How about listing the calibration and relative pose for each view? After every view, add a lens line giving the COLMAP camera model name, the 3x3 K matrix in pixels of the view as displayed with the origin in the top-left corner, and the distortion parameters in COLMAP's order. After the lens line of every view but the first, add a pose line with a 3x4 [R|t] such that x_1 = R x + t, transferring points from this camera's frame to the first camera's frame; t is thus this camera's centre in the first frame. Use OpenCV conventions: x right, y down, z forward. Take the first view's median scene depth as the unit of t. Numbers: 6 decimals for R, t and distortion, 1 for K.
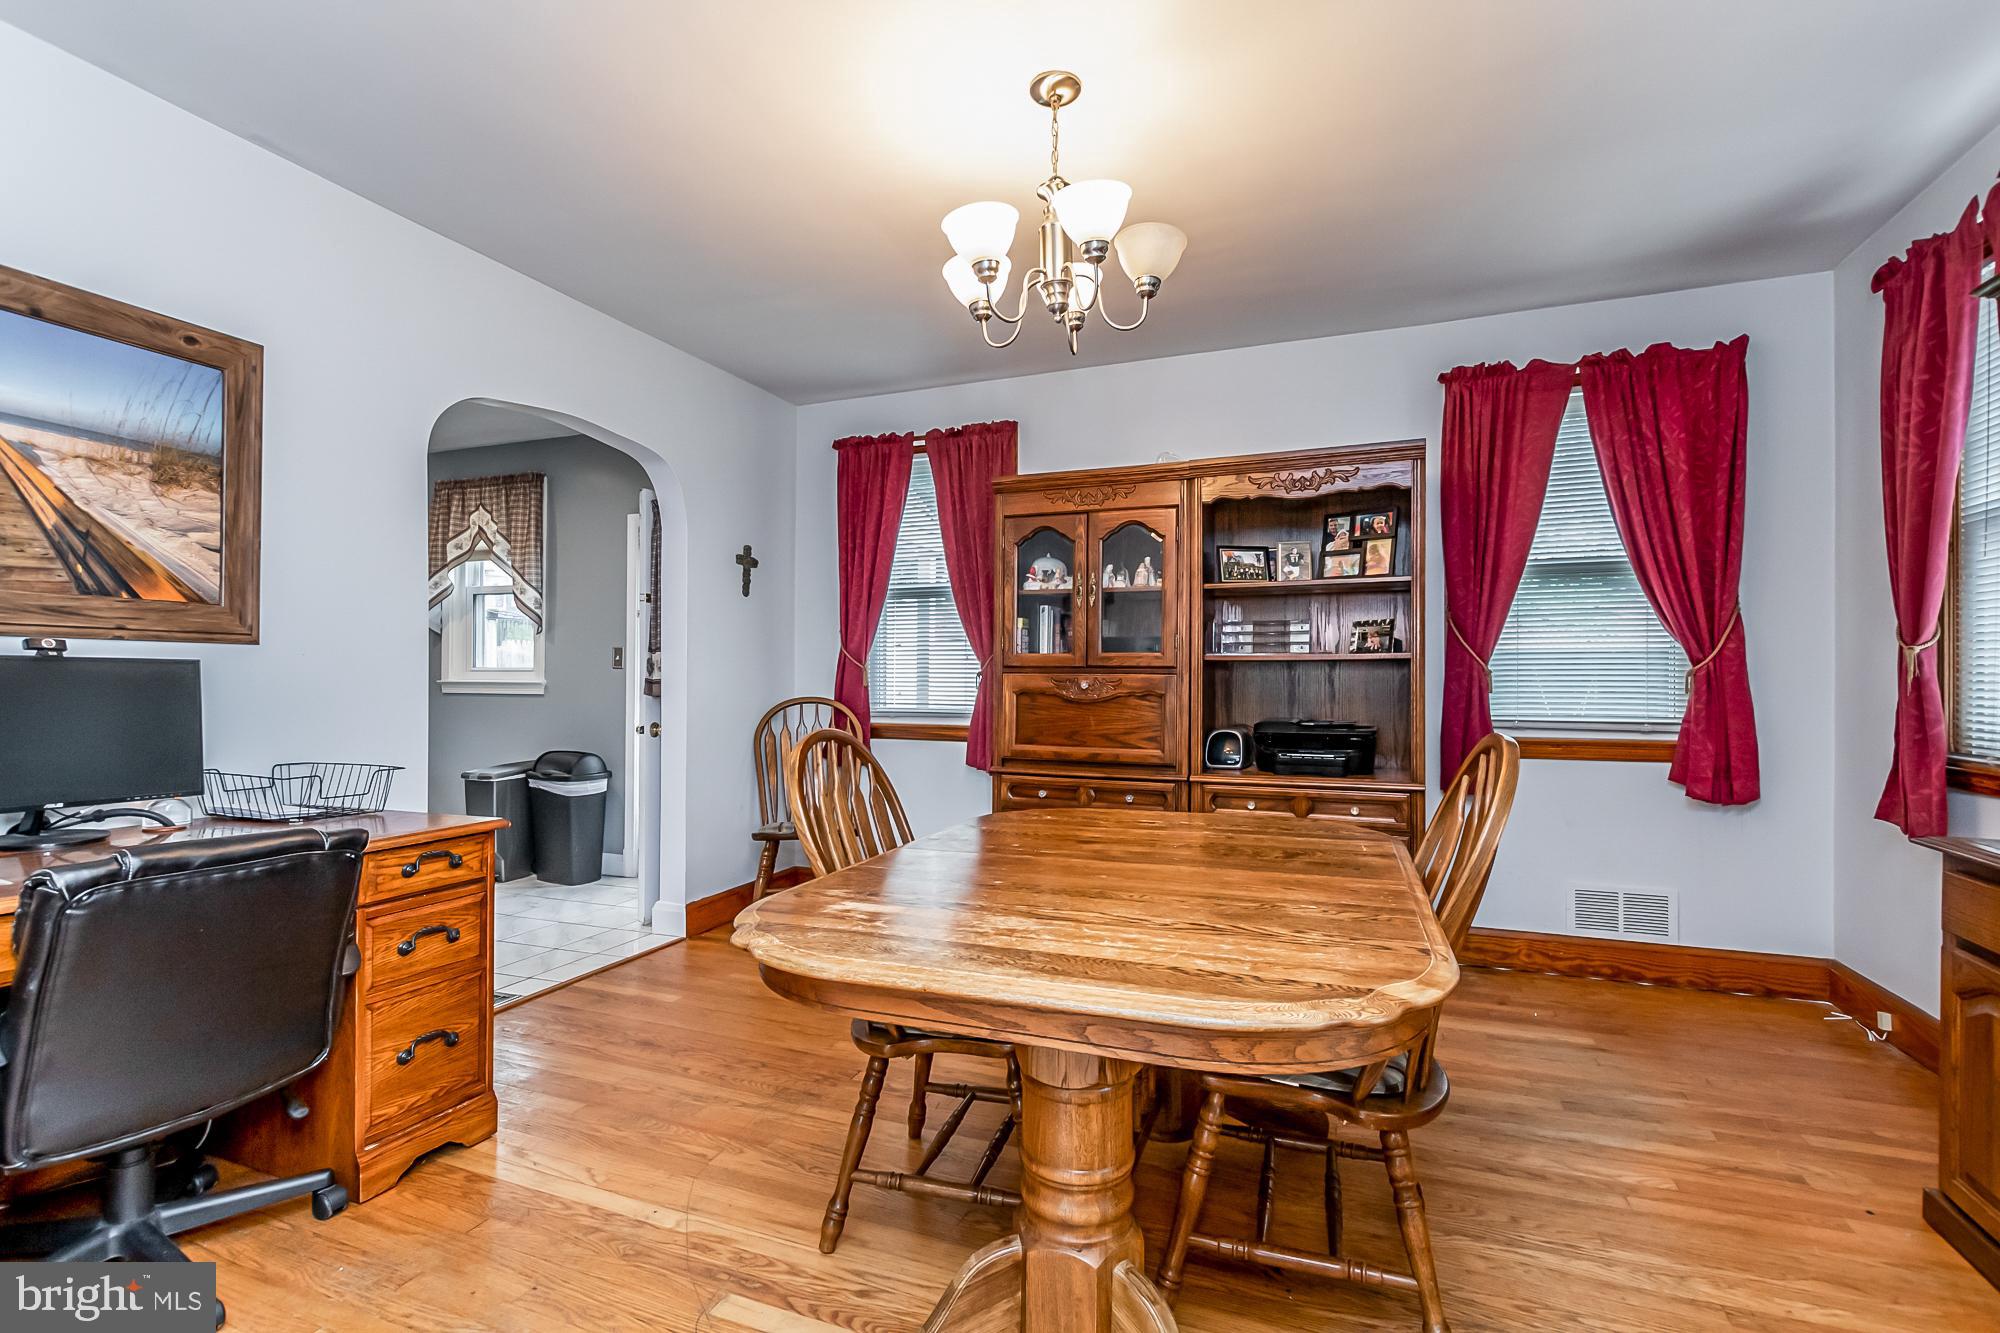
lens RADIAL K [[908.8, 0, 990.5], [0, 908.8, 689.1], [0, 0, 1]] dist [0.000806, -0.000145]
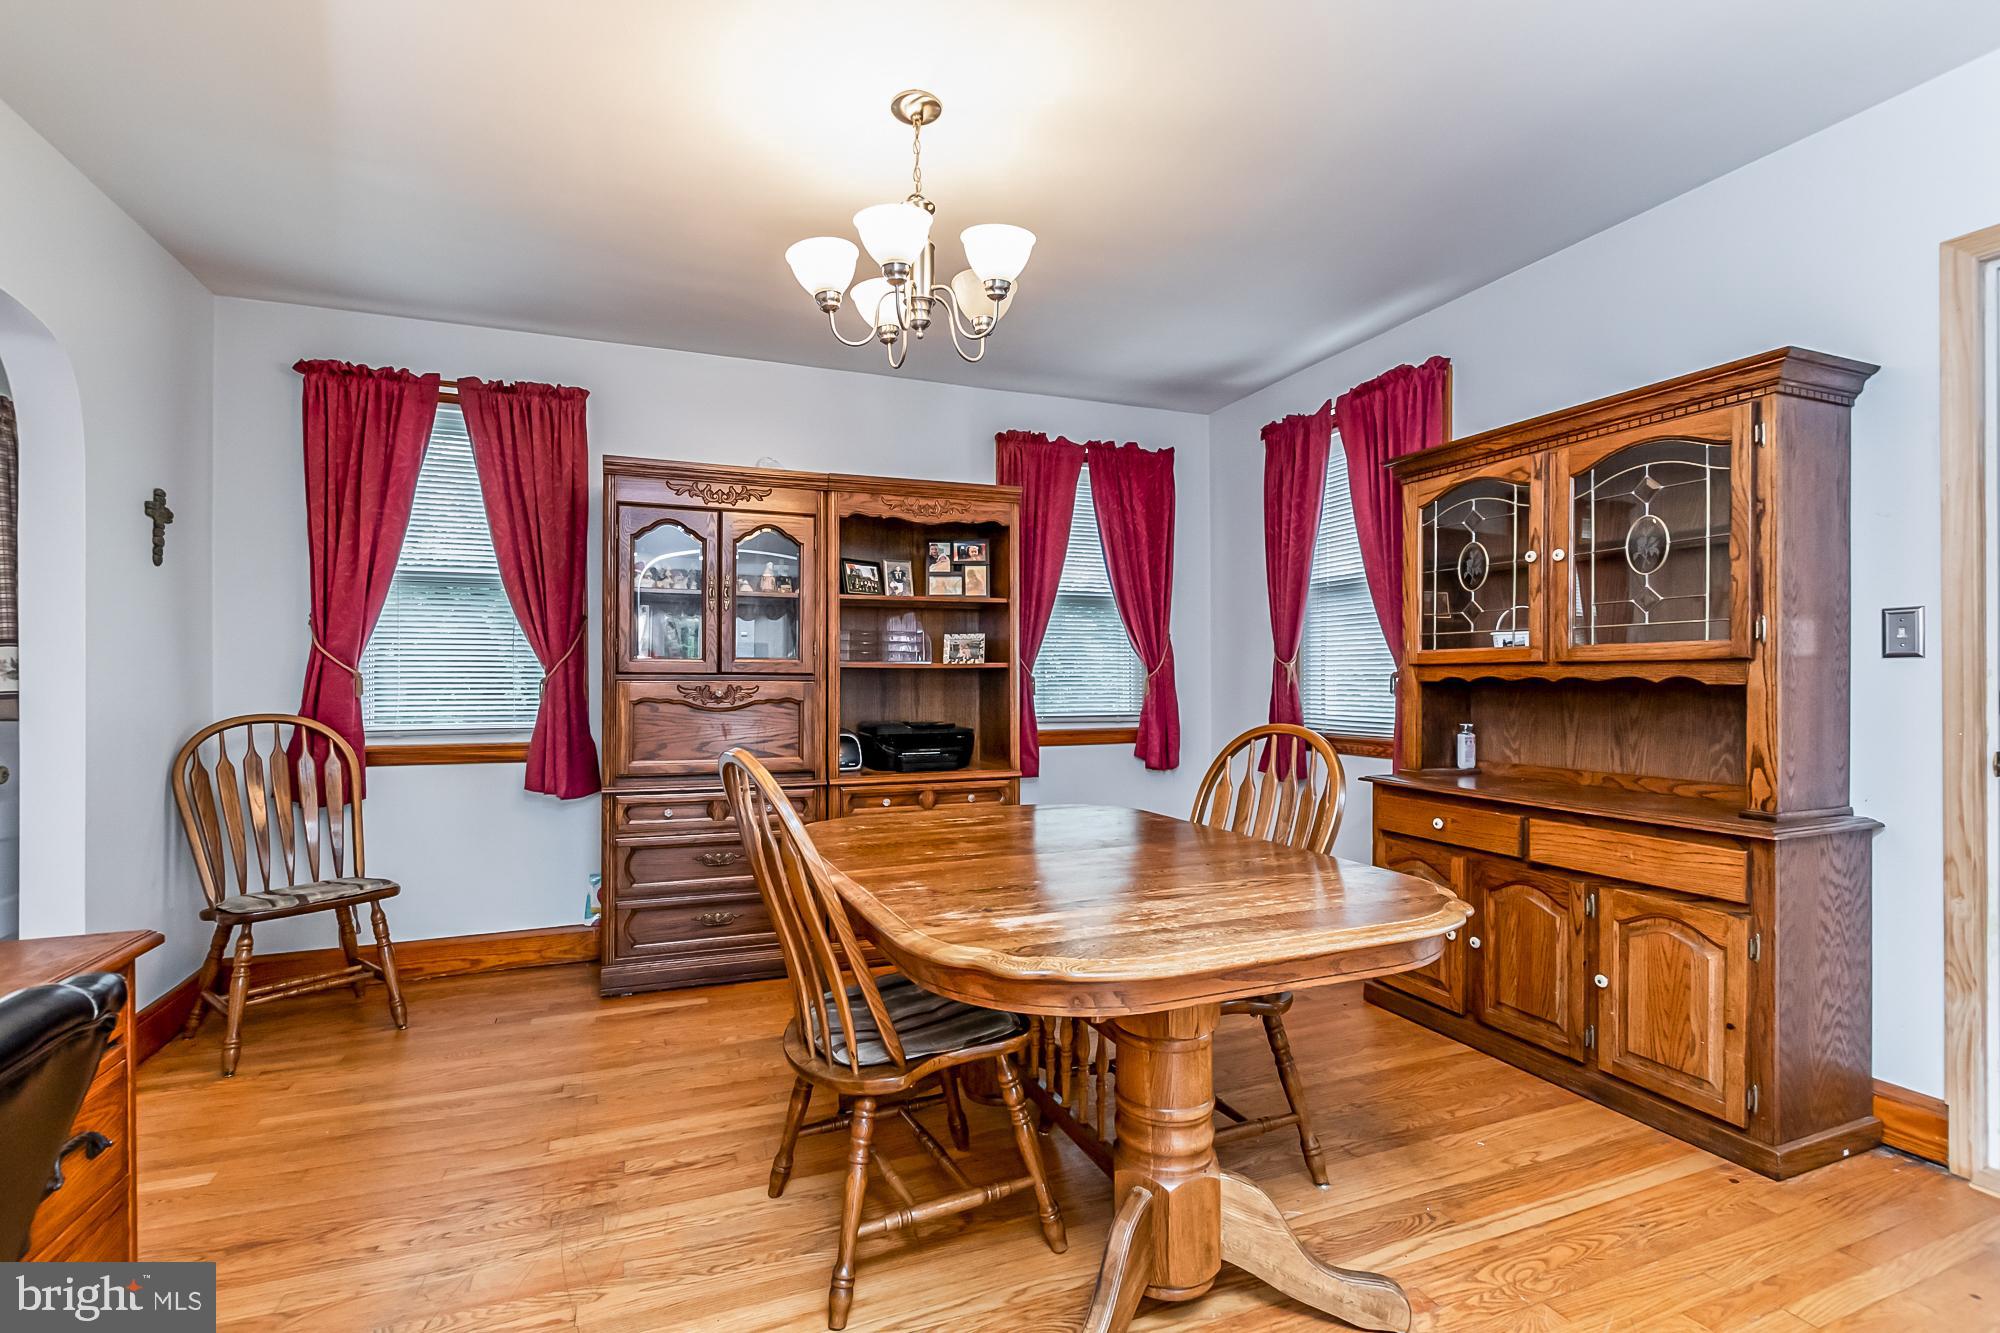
lens RADIAL K [[908.8, 0, 990.5], [0, 908.8, 689.1], [0, 0, 1]] dist [0.000806, -0.000145]
pose [[0.734036, -0.008961, 0.679052, -0.332680], [0.011830, 0.999930, 0.000408, -0.005091], [-0.679008, 0.007734, 0.734091, 0.117388]]
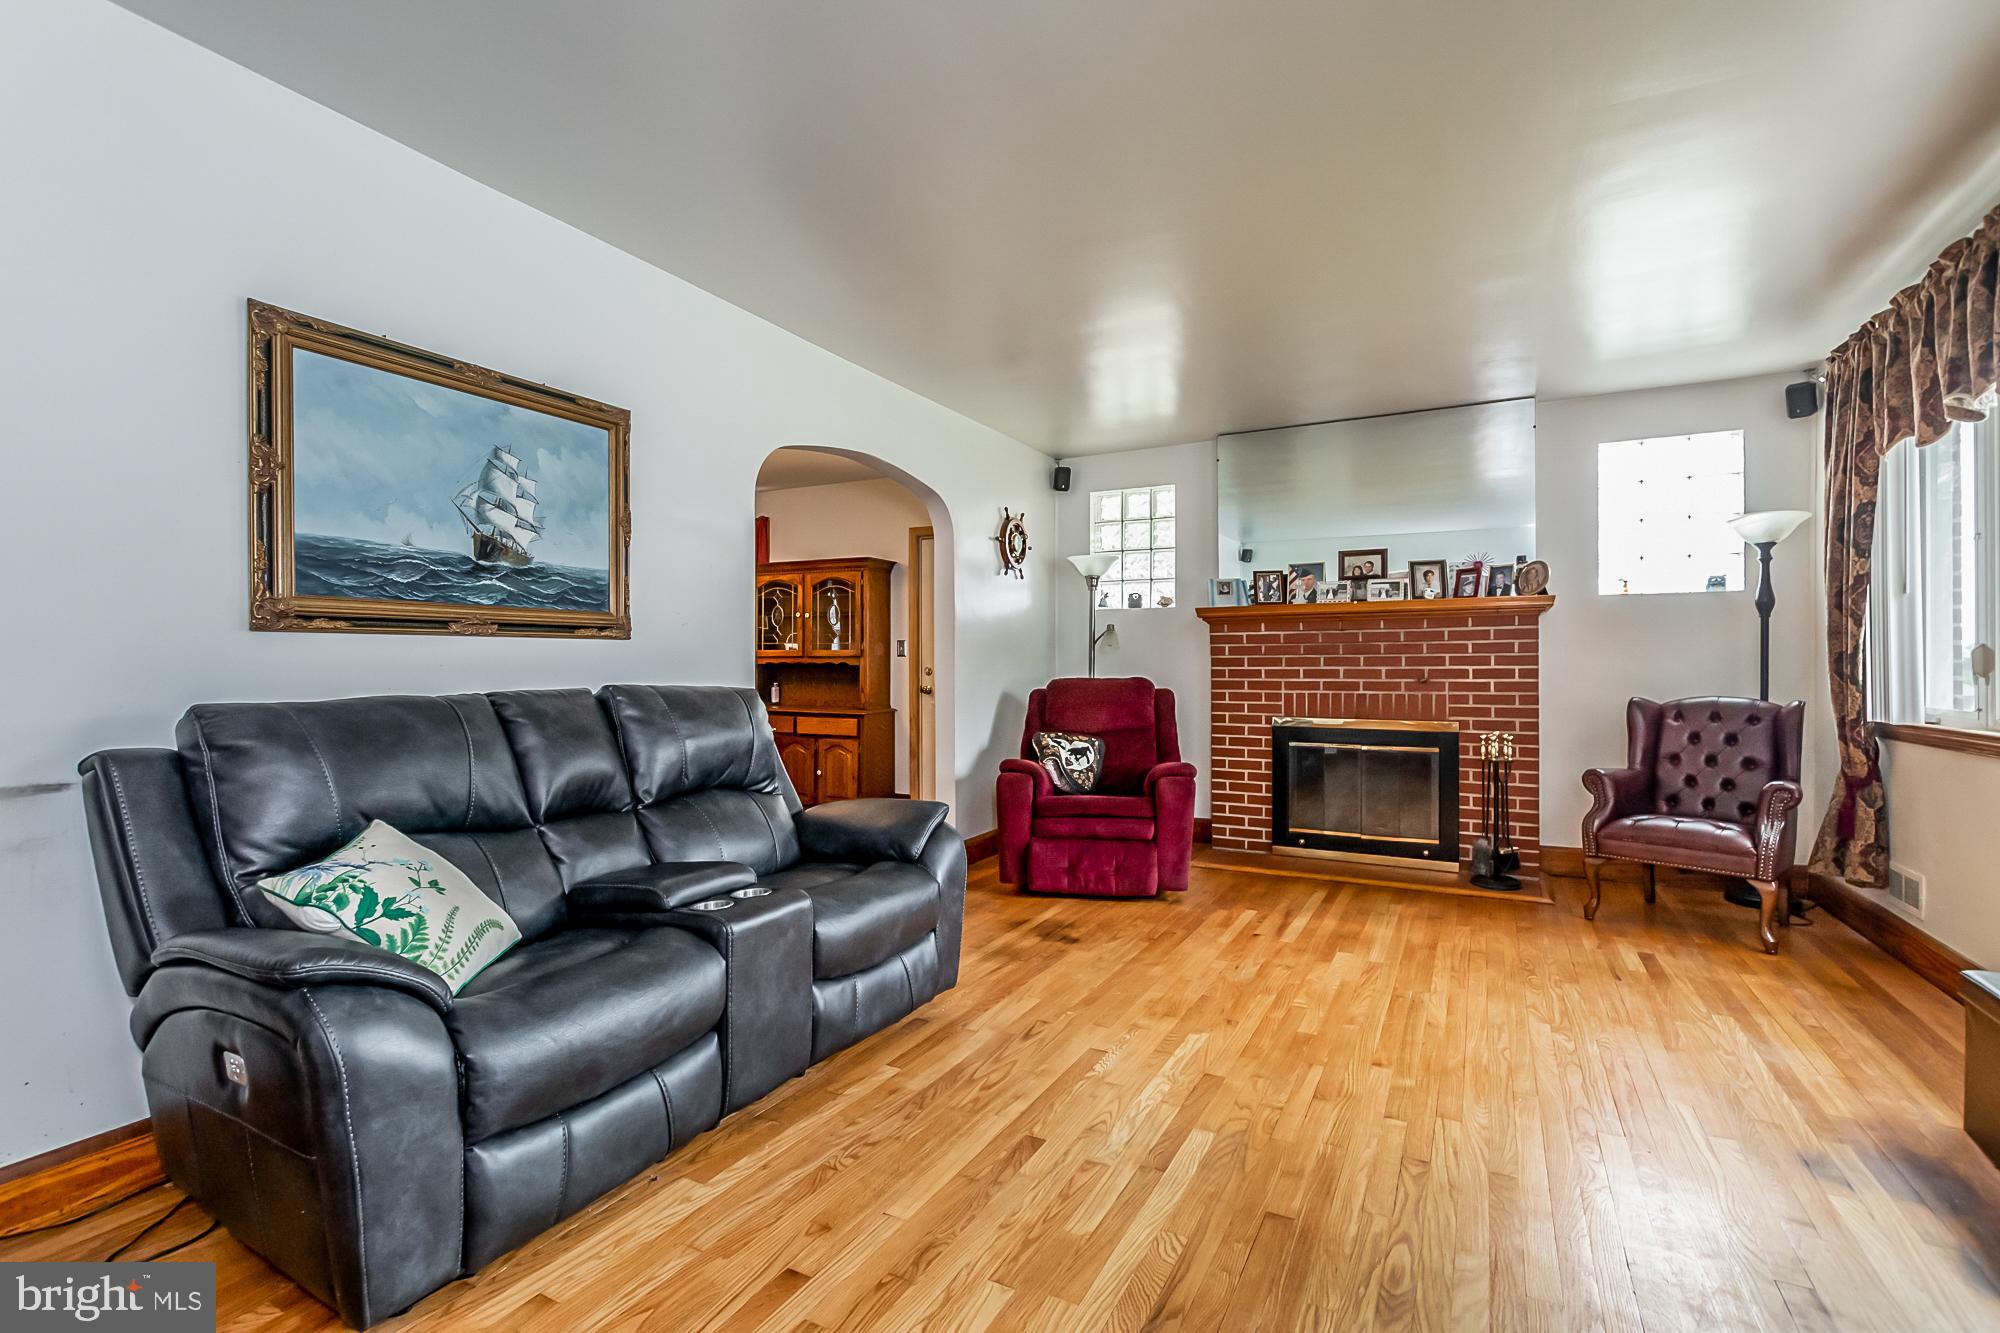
lens RADIAL K [[921.2, 0, 997.4], [0, 921.2, 642.7], [0, 0, 1]] dist [0.001010, 0.000071]
pose [[0.108537, 0.018633, 0.993918, -1.352853], [0.011937, 0.999728, -0.020045, -0.006737], [-0.994021, 0.014040, 0.108286, -0.254184]]
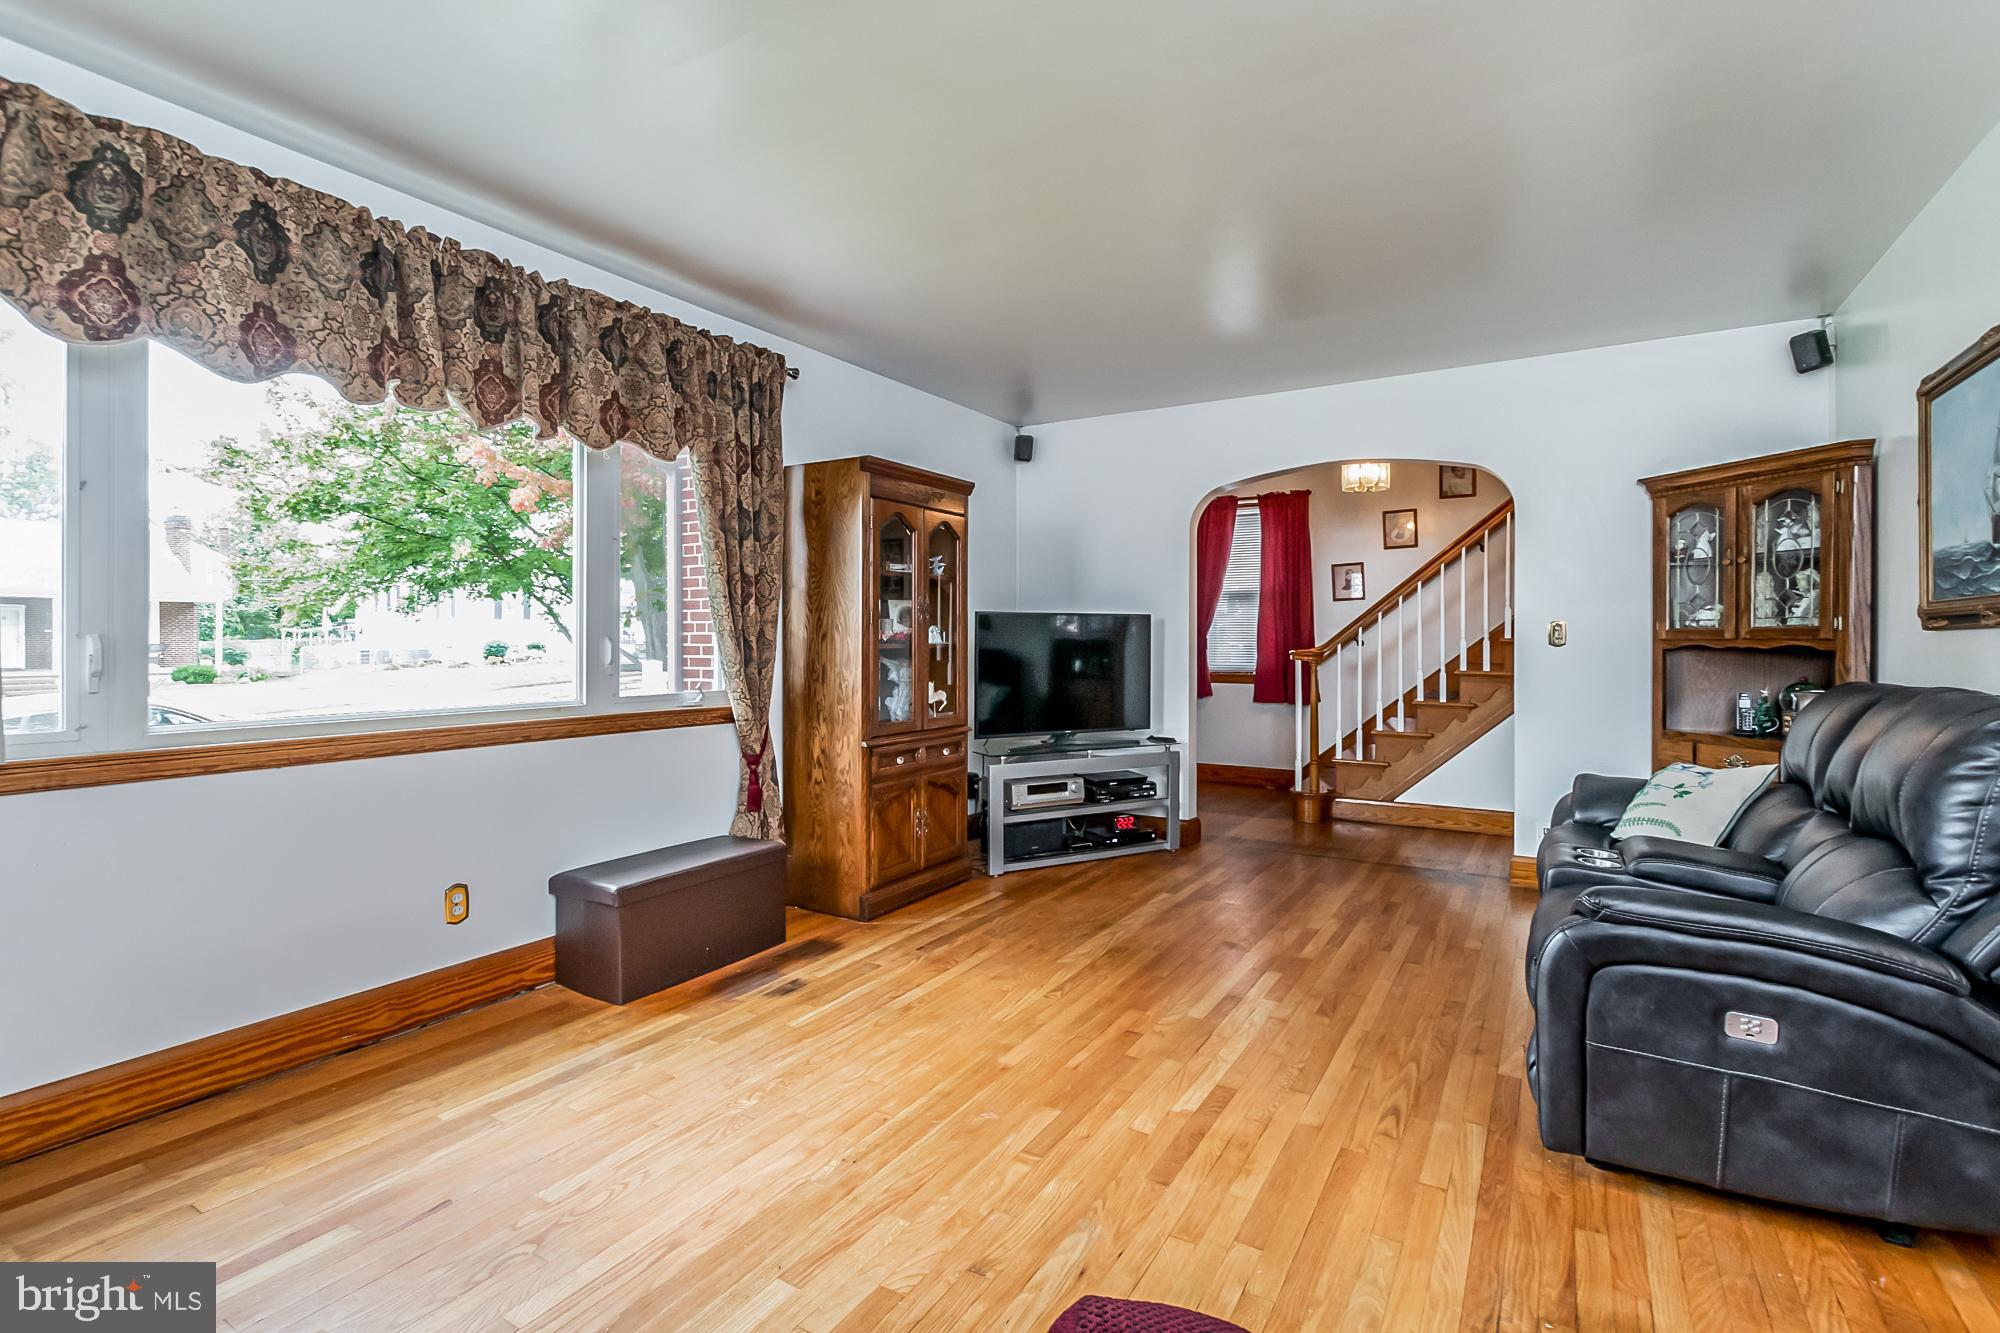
lens RADIAL K [[921.2, 0, 997.4], [0, 921.2, 642.7], [0, 0, 1]] dist [0.001010, 0.000071]
pose [[-0.168797, -0.003341, -0.985645, 0.110631], [-0.009788, 0.999951, -0.001713, -0.013442], [0.985602, 0.009359, -0.168821, -0.357832]]
